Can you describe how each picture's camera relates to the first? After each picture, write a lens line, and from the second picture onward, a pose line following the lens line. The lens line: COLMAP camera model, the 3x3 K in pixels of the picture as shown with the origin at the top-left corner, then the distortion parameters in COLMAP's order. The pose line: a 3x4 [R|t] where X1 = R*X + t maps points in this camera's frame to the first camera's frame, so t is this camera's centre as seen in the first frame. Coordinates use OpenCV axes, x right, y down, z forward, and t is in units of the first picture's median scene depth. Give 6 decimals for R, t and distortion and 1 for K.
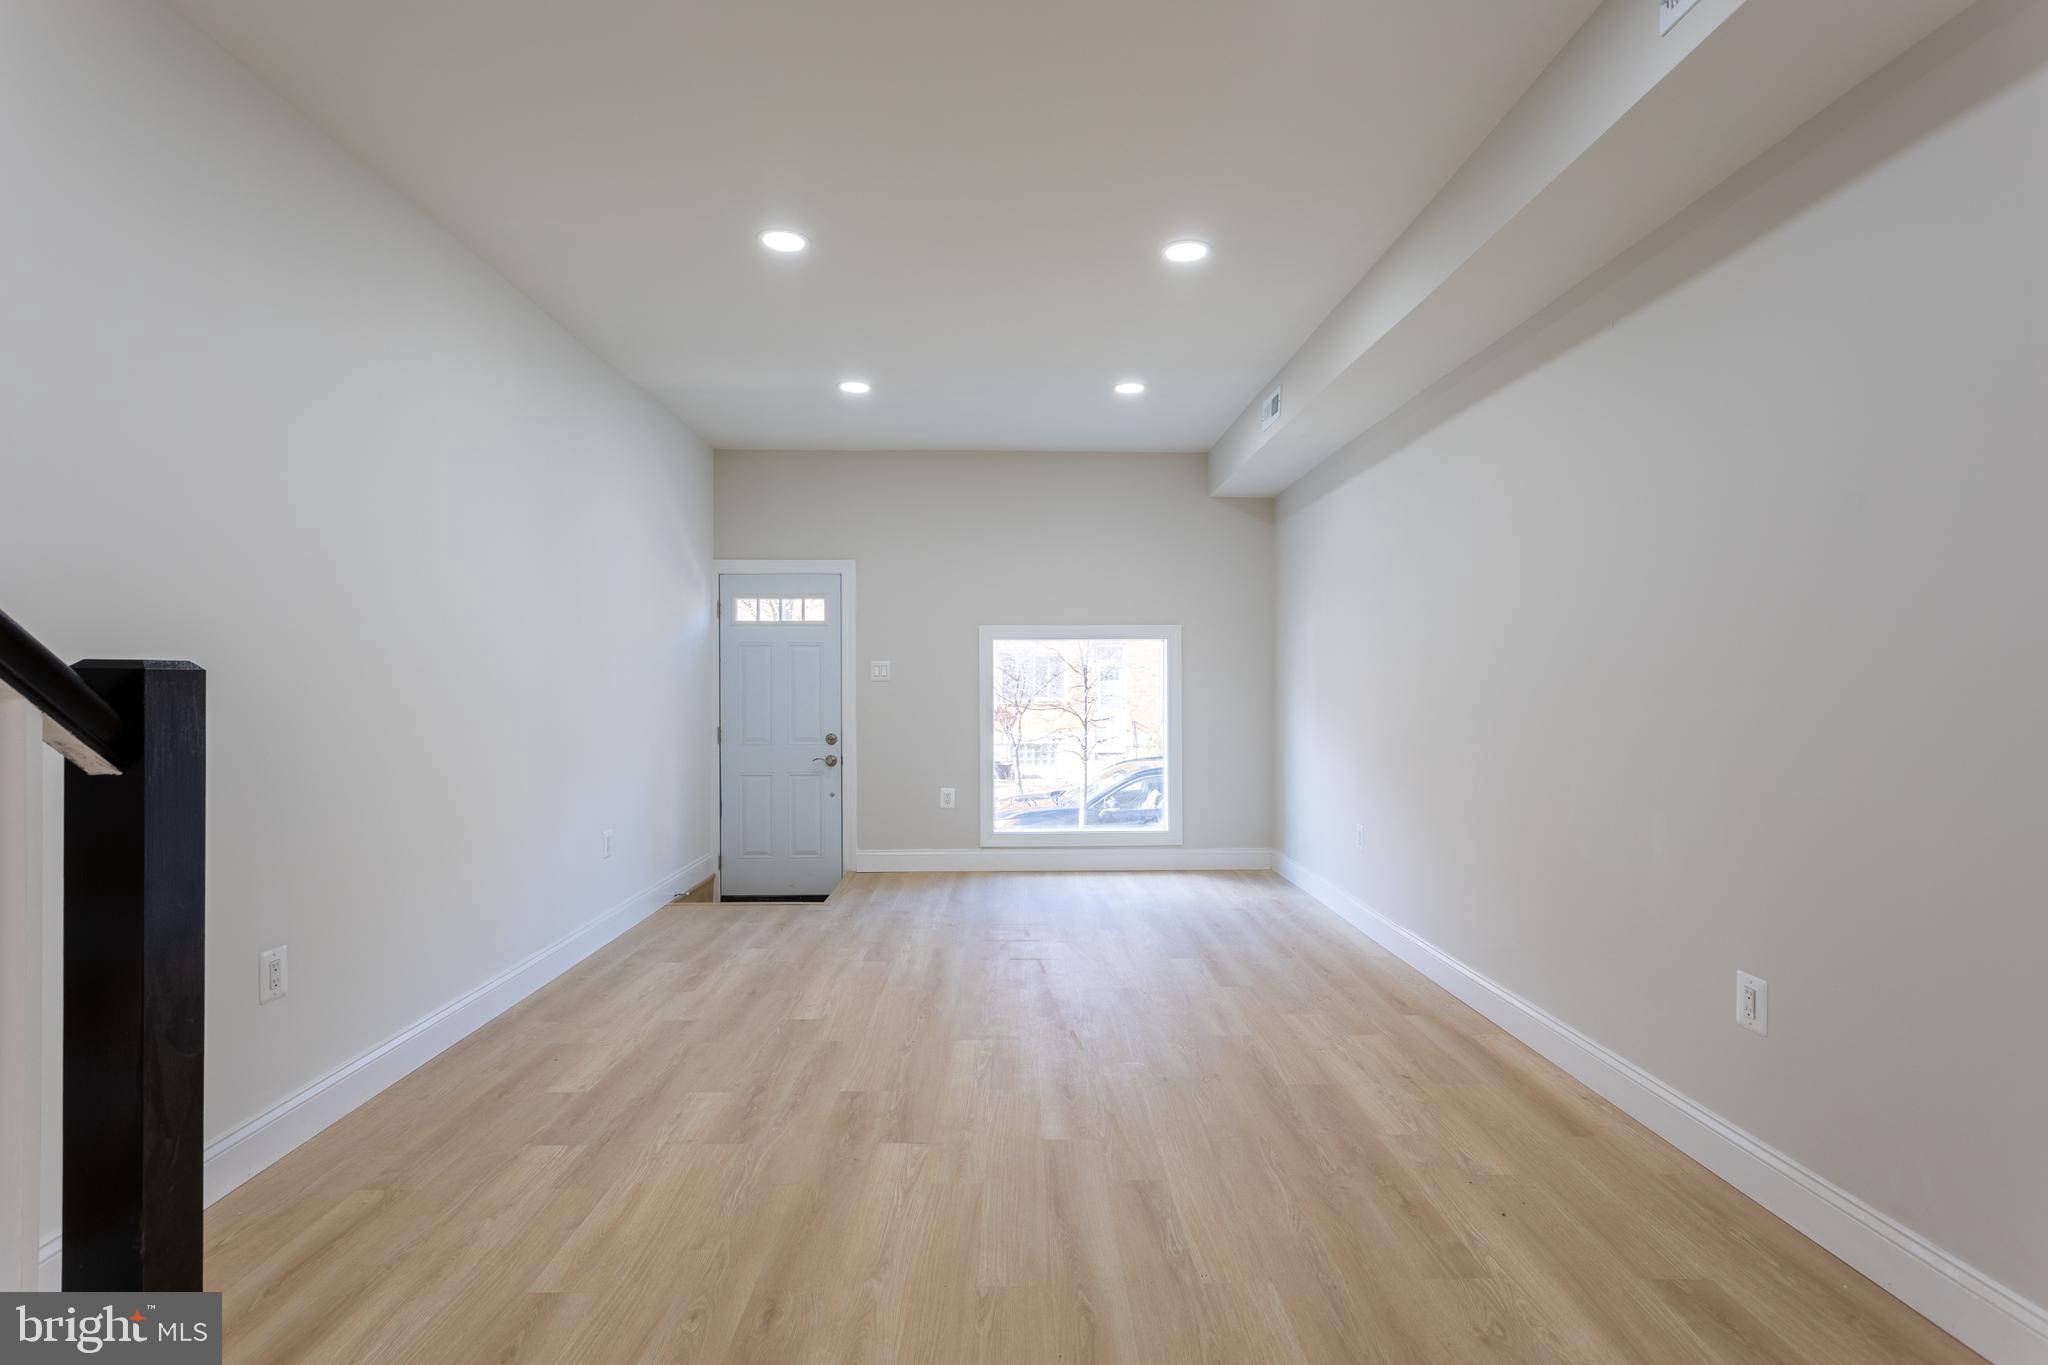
lens RADIAL K [[968.3, 0, 1025.3], [0, 968.3, 680.6], [0, 0, 1]] dist [0.001375, 0.002846]
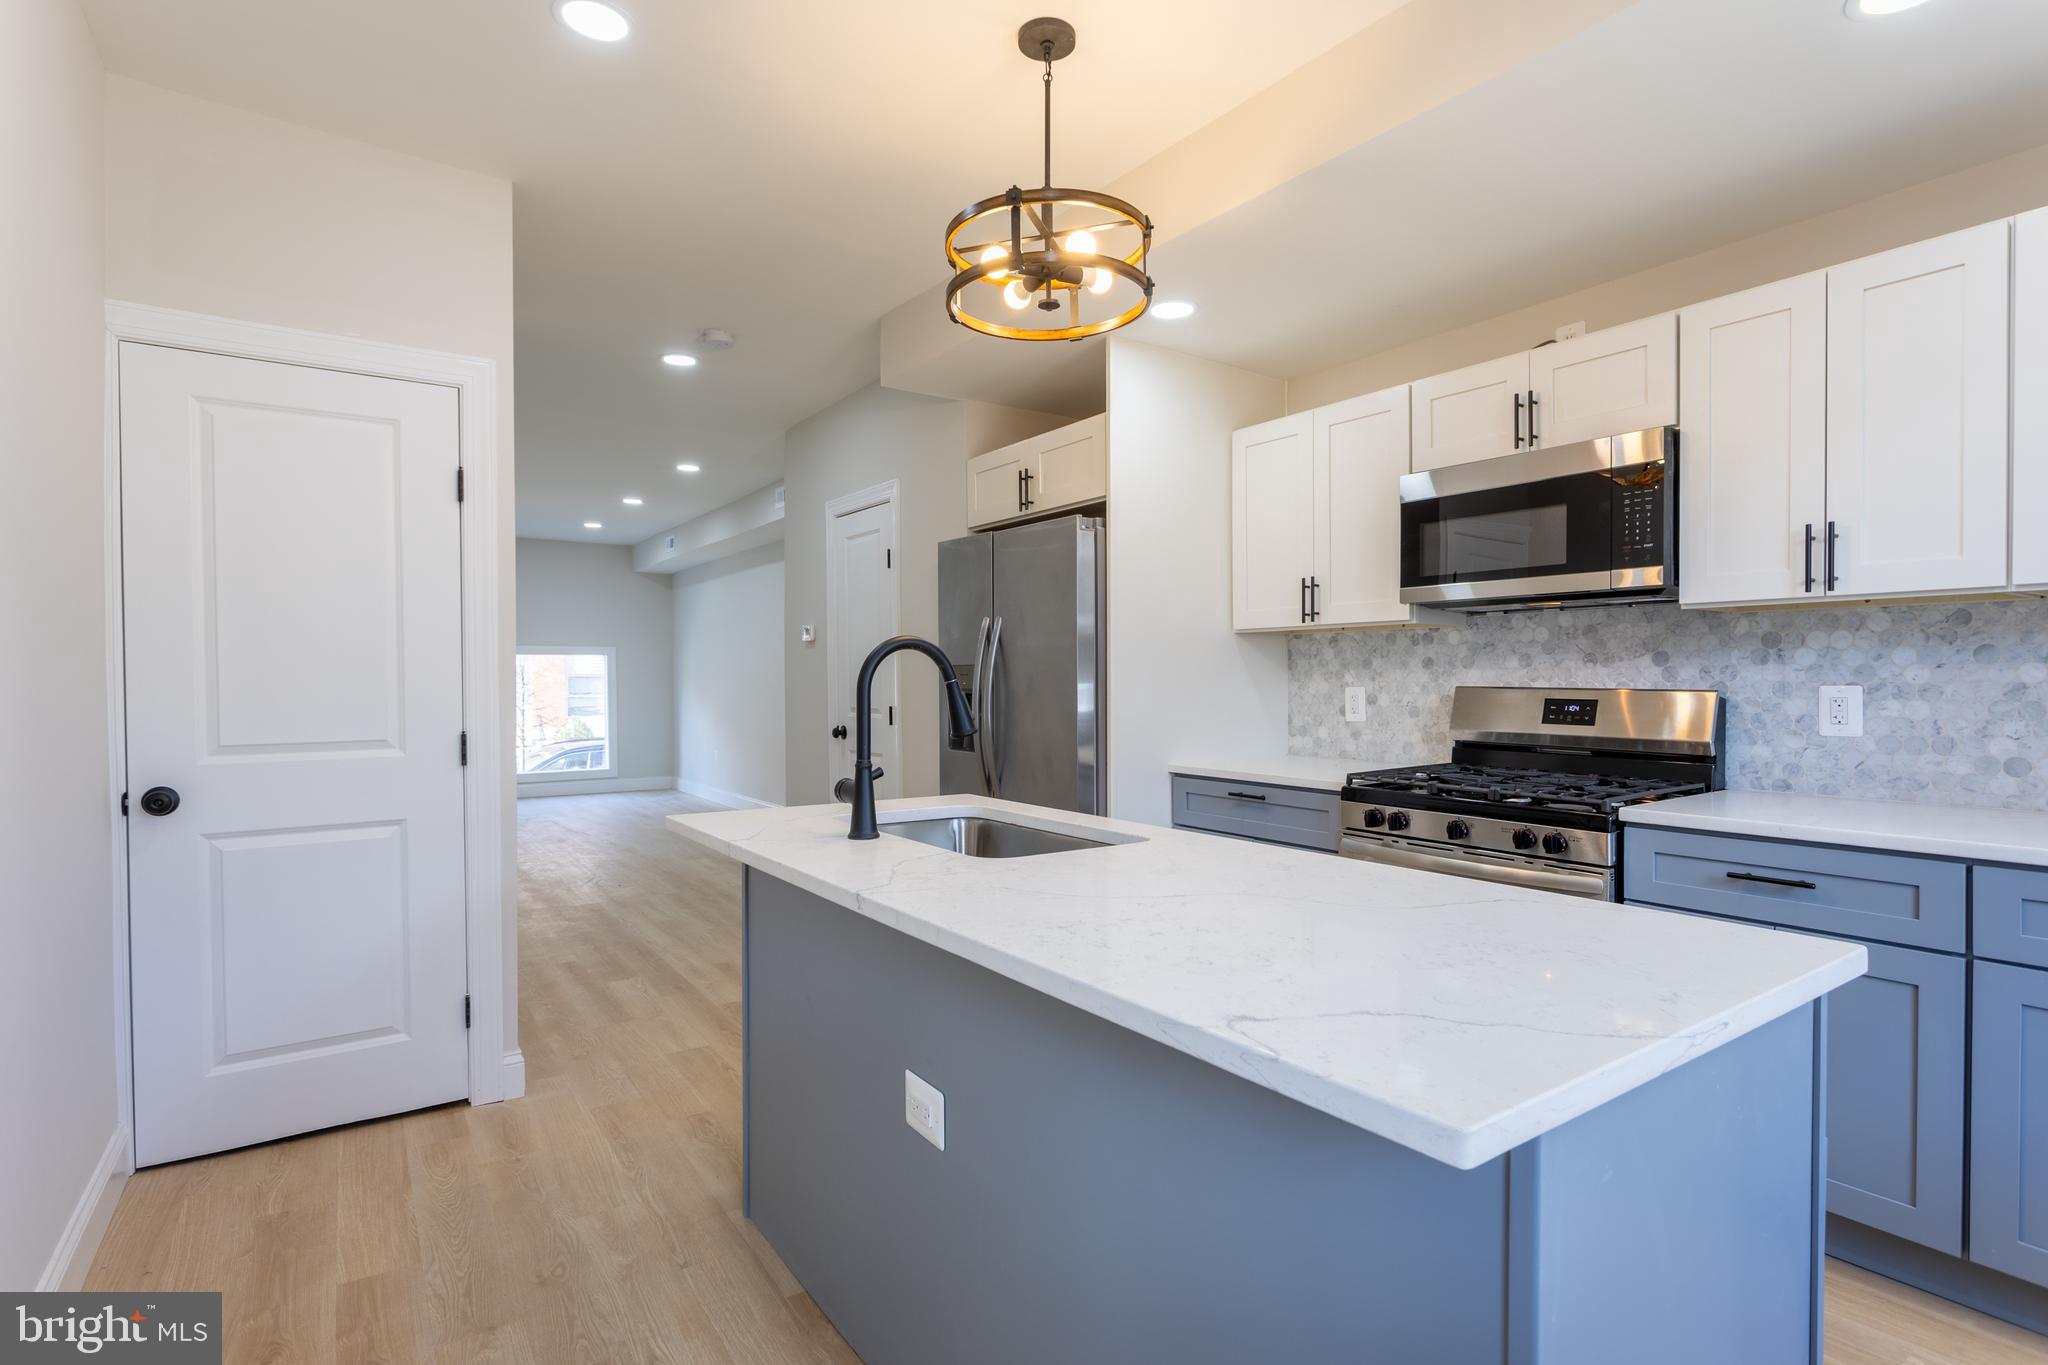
lens RADIAL K [[998.4, 0, 1032.6], [0, 998.4, 689.7], [0, 0, 1]] dist [-0.014909, 0.007501]
pose [[0.827468, -0.006985, 0.561470, -0.432921], [-0.000429, 0.999914, 0.013071, -0.012410], [-0.561513, -0.011057, 0.827394, -1.720957]]
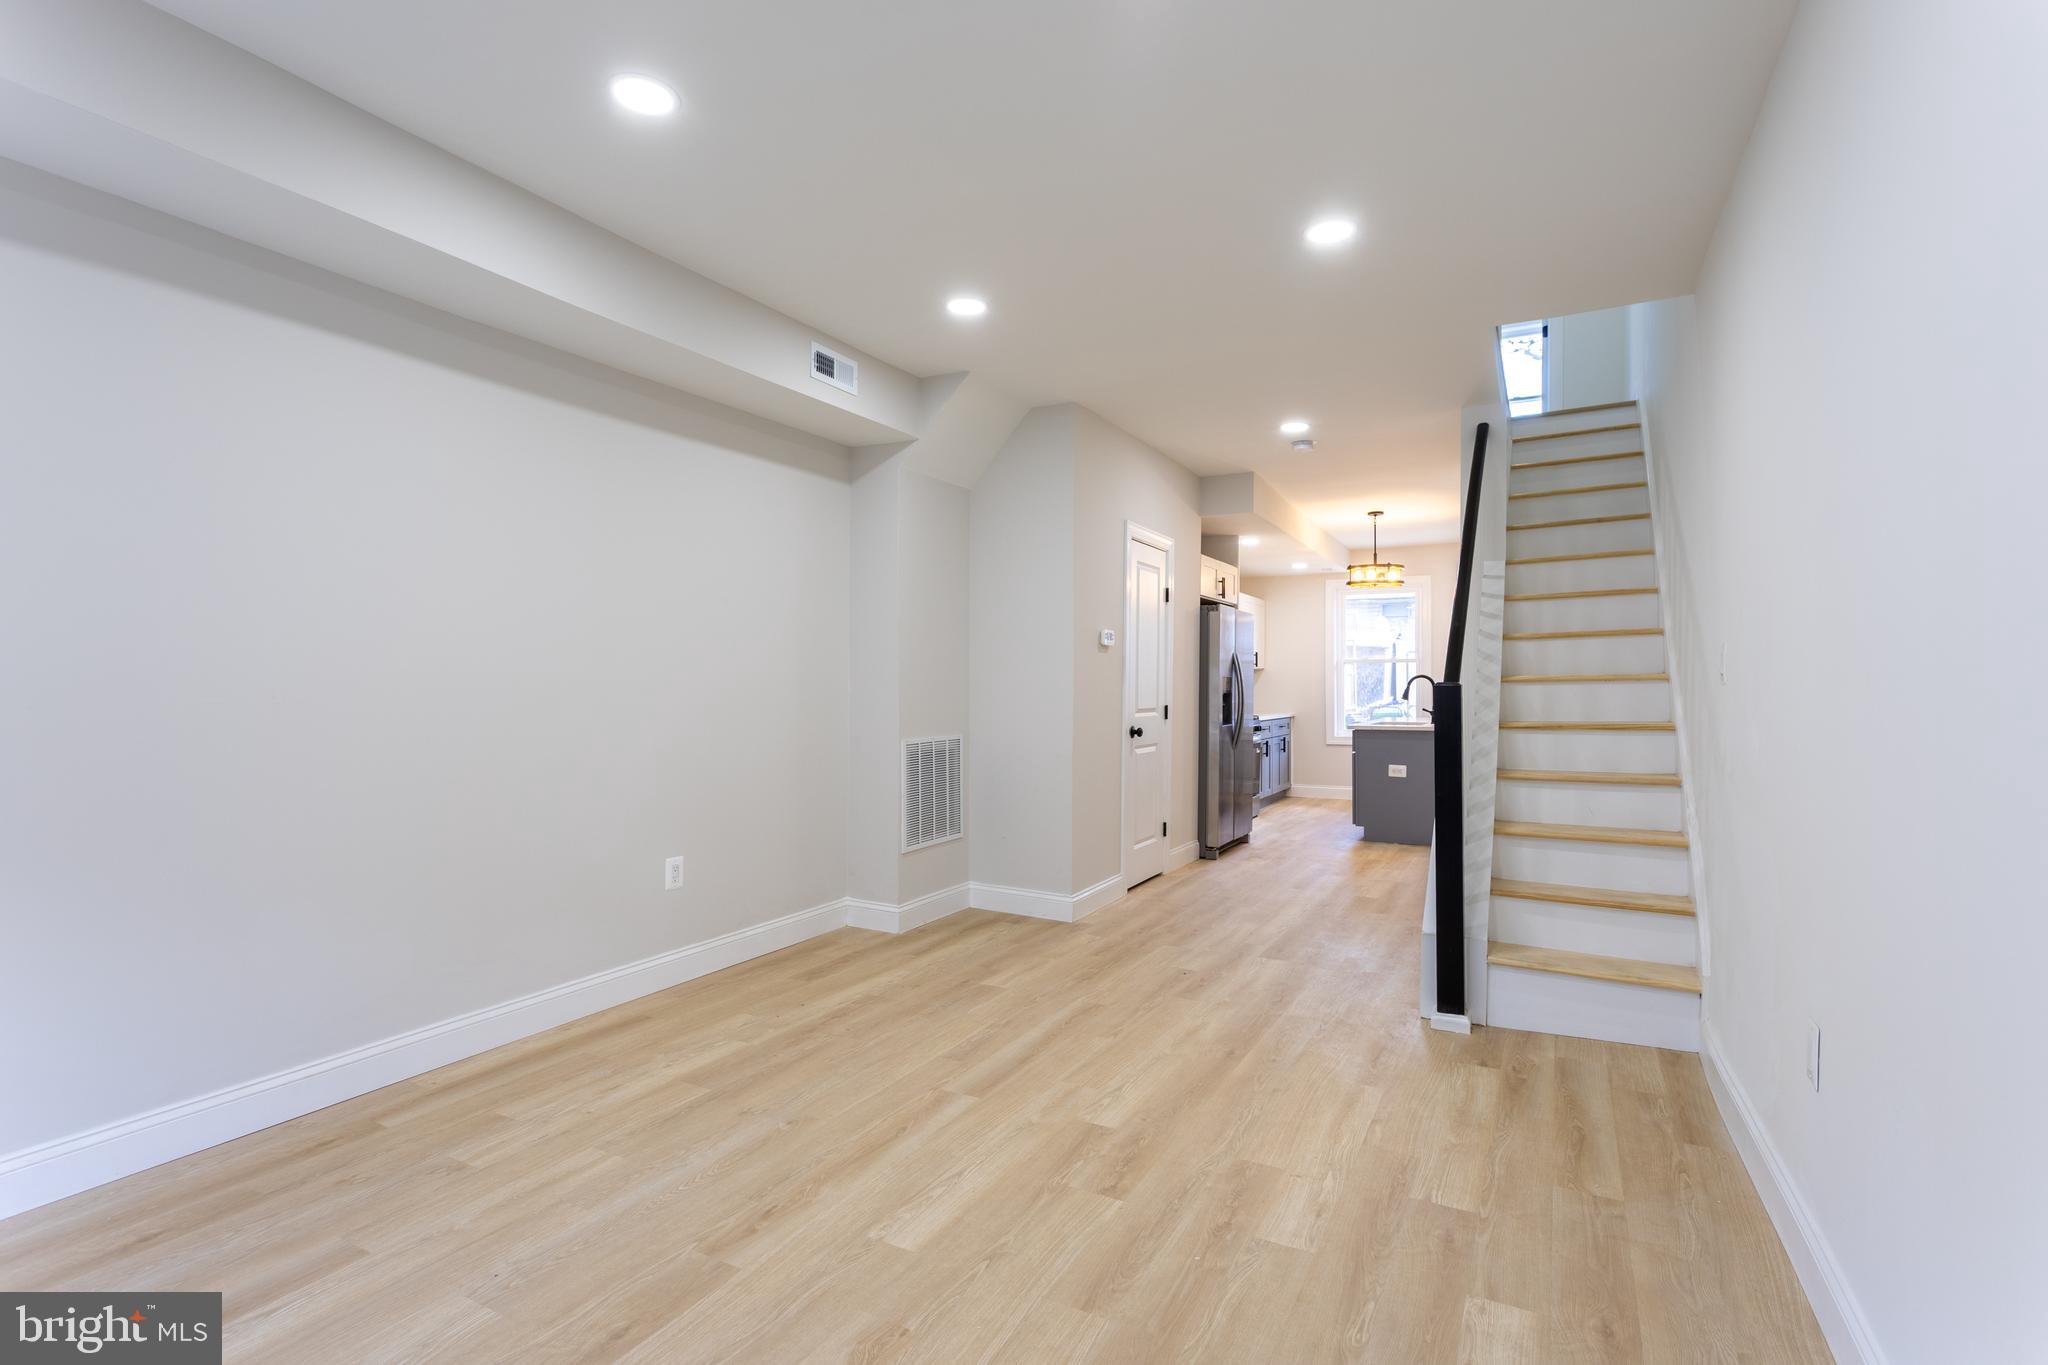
lens RADIAL K [[968.3, 0, 1032.3], [0, 968.3, 677.7], [0, 0, 1]] dist [0.001375, 0.002846]
pose [[-0.872604, 0.003573, 0.488415, -0.486055], [-0.002297, 0.999932, -0.011418, 0.000515], [-0.488423, -0.011085, -0.872537, 1.631716]]
